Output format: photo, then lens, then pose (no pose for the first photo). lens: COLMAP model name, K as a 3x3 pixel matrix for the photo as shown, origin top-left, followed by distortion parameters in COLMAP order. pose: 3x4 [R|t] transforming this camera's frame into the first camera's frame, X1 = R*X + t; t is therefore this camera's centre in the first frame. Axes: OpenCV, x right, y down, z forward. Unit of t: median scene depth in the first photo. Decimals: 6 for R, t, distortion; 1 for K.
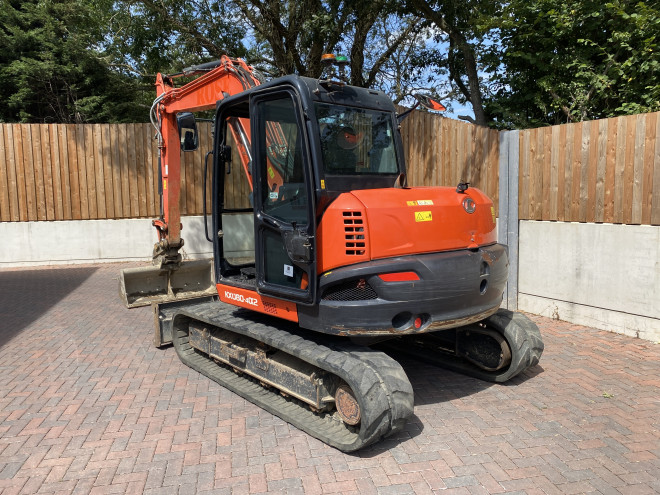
lens RADIAL K [[502.7, 0, 331.2], [0, 502.7, 243.6], [0, 0, 1]] dist [0.044786, -0.049608]
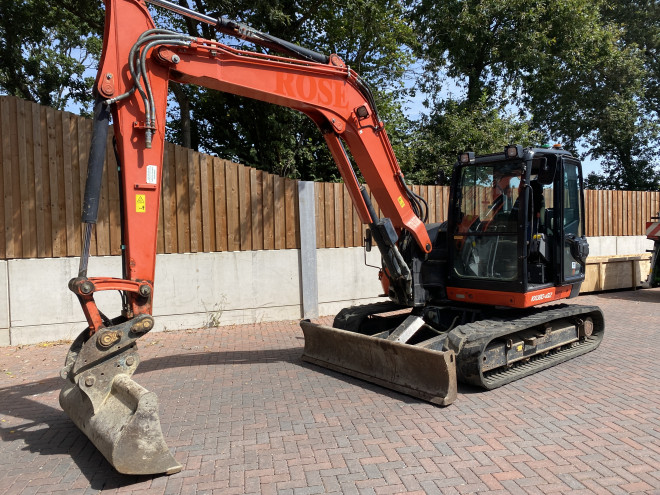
lens RADIAL K [[502.7, 0, 333.2], [0, 502.7, 252.2], [0, 0, 1]] dist [0.044786, -0.049608]
pose [[0.013763, -0.032152, 0.999388, -1.065255], [0.117501, 0.992610, 0.030316, -0.080747], [-0.992977, 0.117012, 0.017439, 1.049724]]
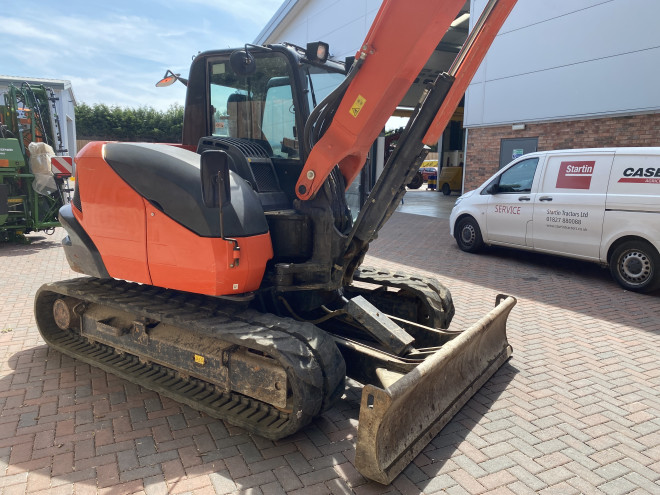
lens RADIAL K [[502.7, 0, 335.1], [0, 502.7, 251.0], [0, 0, 1]] dist [0.044786, -0.049608]
pose [[-0.965241, 0.050371, -0.256463, 0.083287], [-0.021669, 0.962452, 0.270587, -0.130212], [0.260463, 0.266739, -0.927906, 1.472206]]
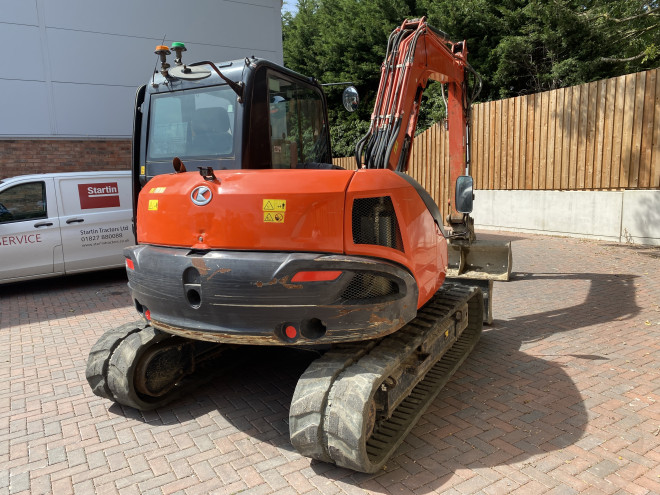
lens RADIAL K [[502.7, 0, 325.7], [0, 502.7, 246.3], [0, 0, 1]] dist [0.044786, -0.049608]
pose [[0.347730, 0.141499, -0.926856, 0.670101], [-0.071541, 0.989669, 0.124248, -0.067044], [0.934861, 0.023103, 0.354260, 0.552591]]
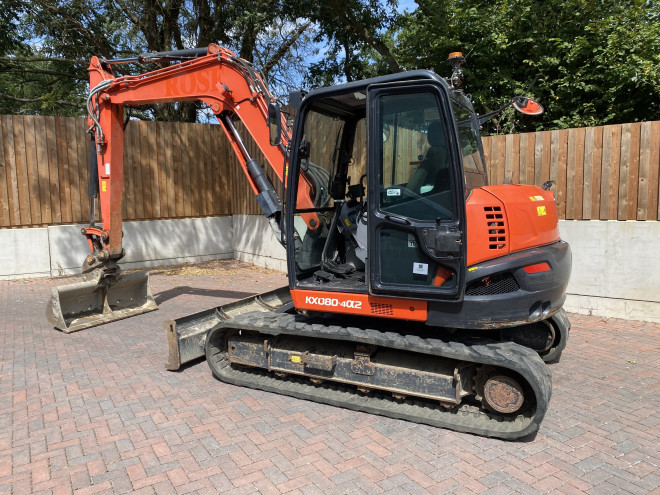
lens RADIAL K [[502.7, 0, 319.0], [0, 502.7, 248.1], [0, 0, 1]] dist [0.044786, -0.049608]
pose [[0.942162, -0.036822, 0.333128, -0.356213], [0.038767, 0.999248, 0.000810, 0.003155], [-0.332908, 0.012151, 0.942881, 0.081329]]
